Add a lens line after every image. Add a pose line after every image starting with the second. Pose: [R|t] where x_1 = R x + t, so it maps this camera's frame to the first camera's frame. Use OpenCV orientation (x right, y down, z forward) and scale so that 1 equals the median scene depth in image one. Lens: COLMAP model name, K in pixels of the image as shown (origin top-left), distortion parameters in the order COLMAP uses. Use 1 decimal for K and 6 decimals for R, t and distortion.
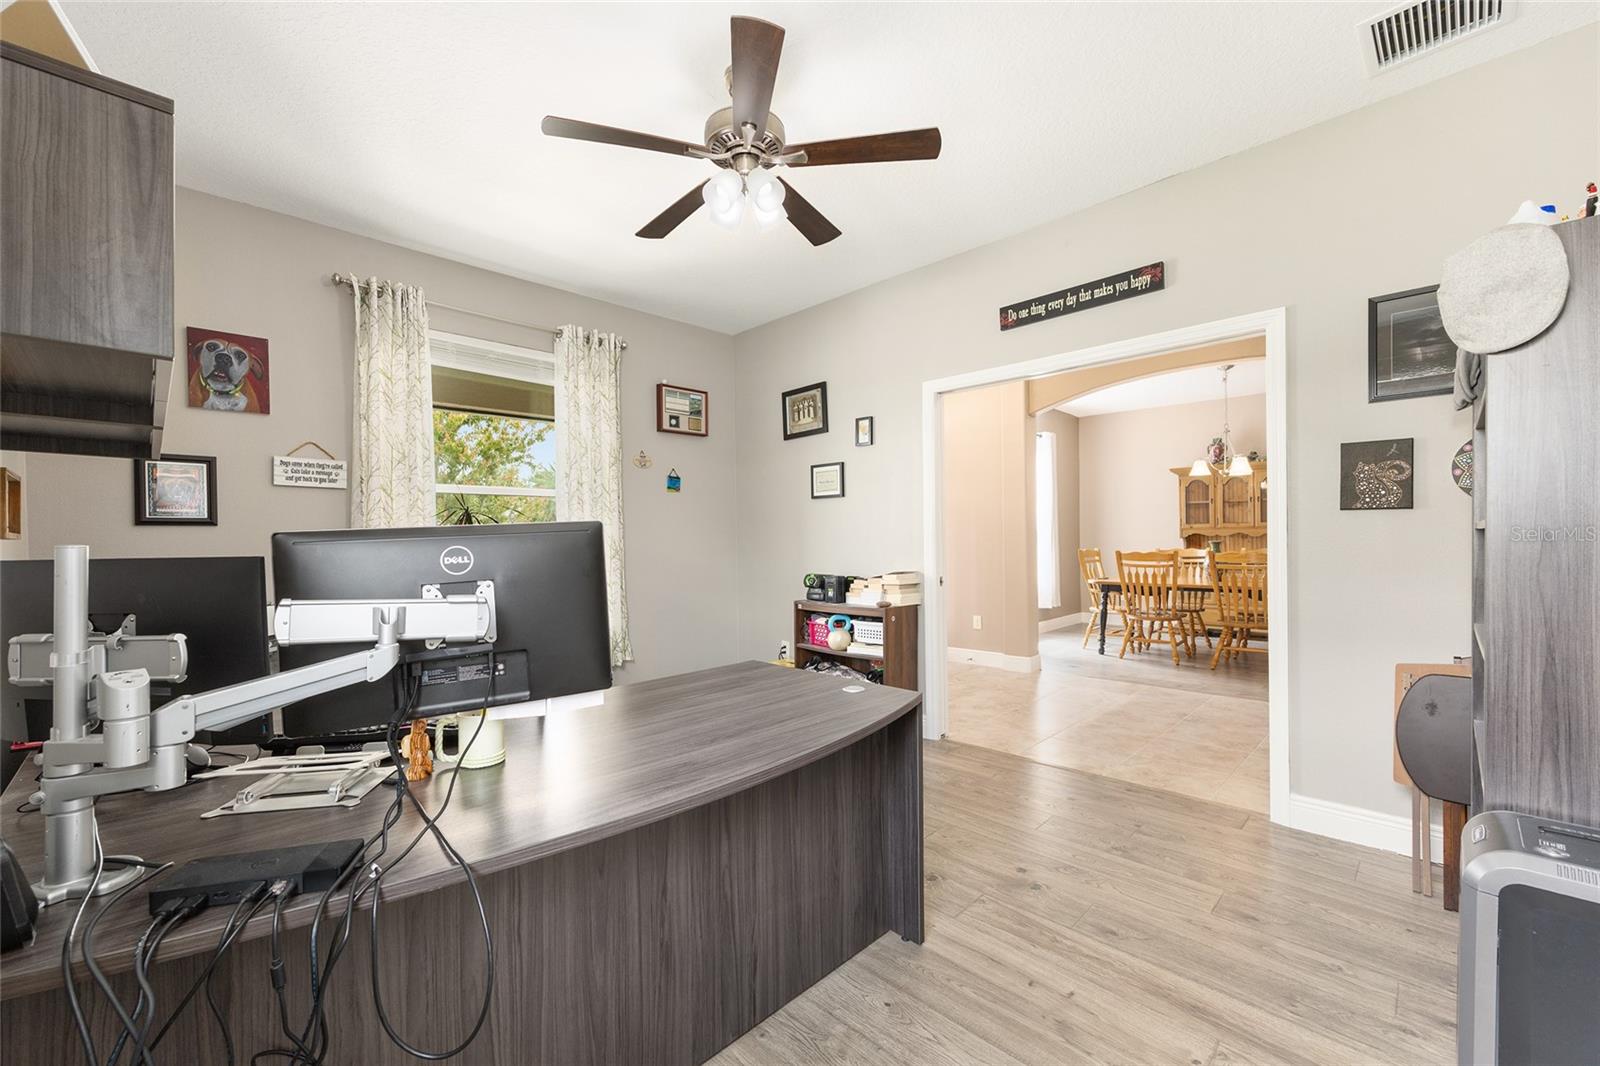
lens RADIAL K [[640.4, 0, 803.5], [0, 640.4, 536.9], [0, 0, 1]] dist [-0.004035, 0.001869]
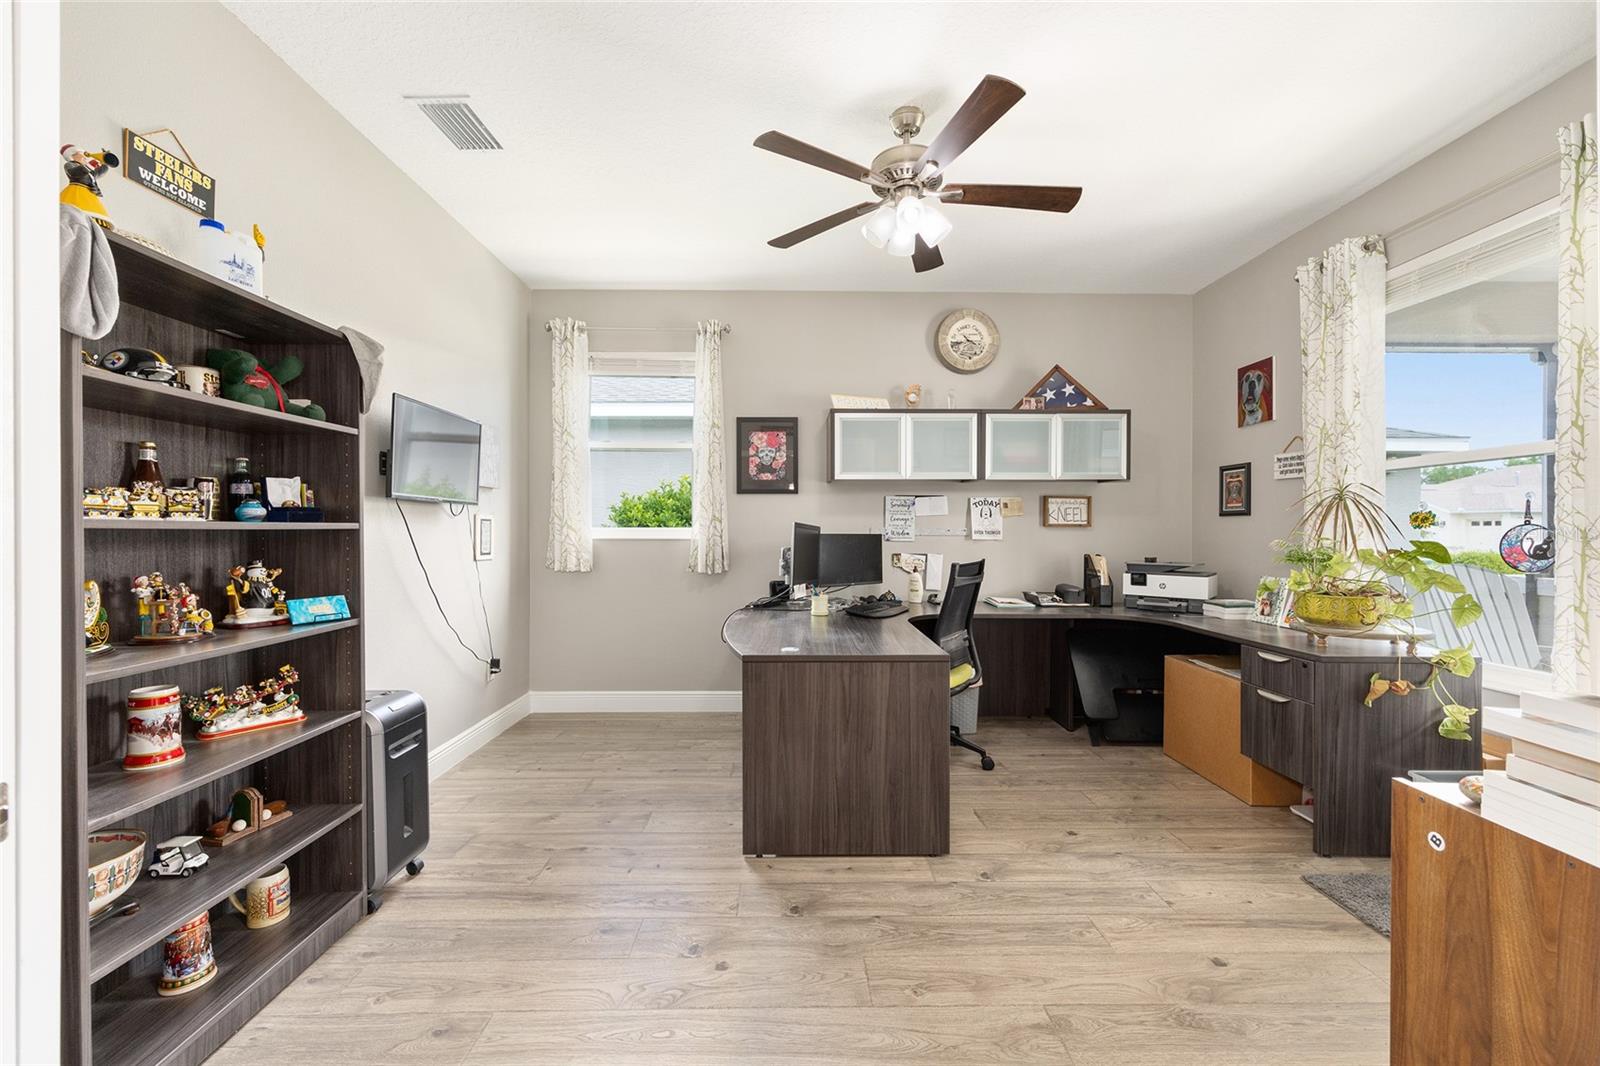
lens RADIAL K [[640.4, 0, 801.8], [0, 640.4, 532.9], [0, 0, 1]] dist [-0.004035, 0.001869]
pose [[-0.698485, 0.013586, -0.715496, 0.488329], [0.007127, 0.999902, 0.012028, -0.003500], [0.715589, 0.003302, -0.698513, 0.959580]]
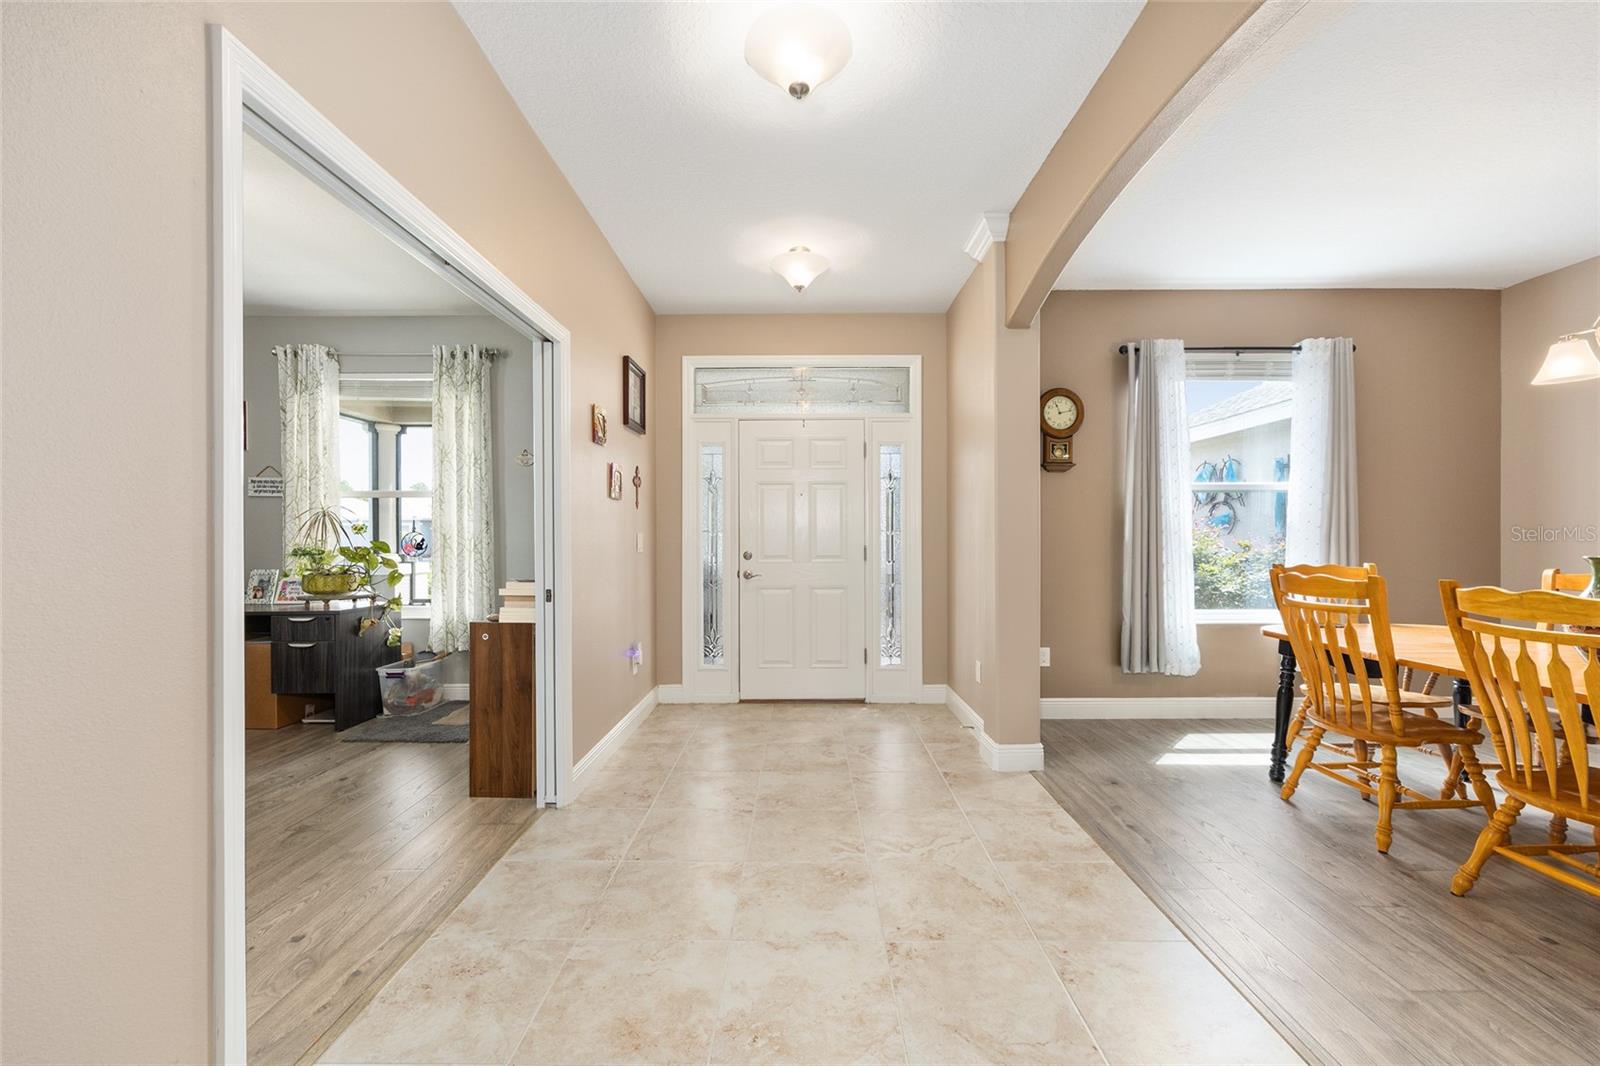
lens RADIAL K [[640.4, 0, 801.2], [0, 640.4, 534.4], [0, 0, 1]] dist [-0.004035, 0.001869]
pose [[0.703142, 0.009876, -0.710980, 0.949385], [-0.006878, 0.999951, 0.007088, -0.008429], [0.711016, -0.000093, 0.703176, 0.691476]]
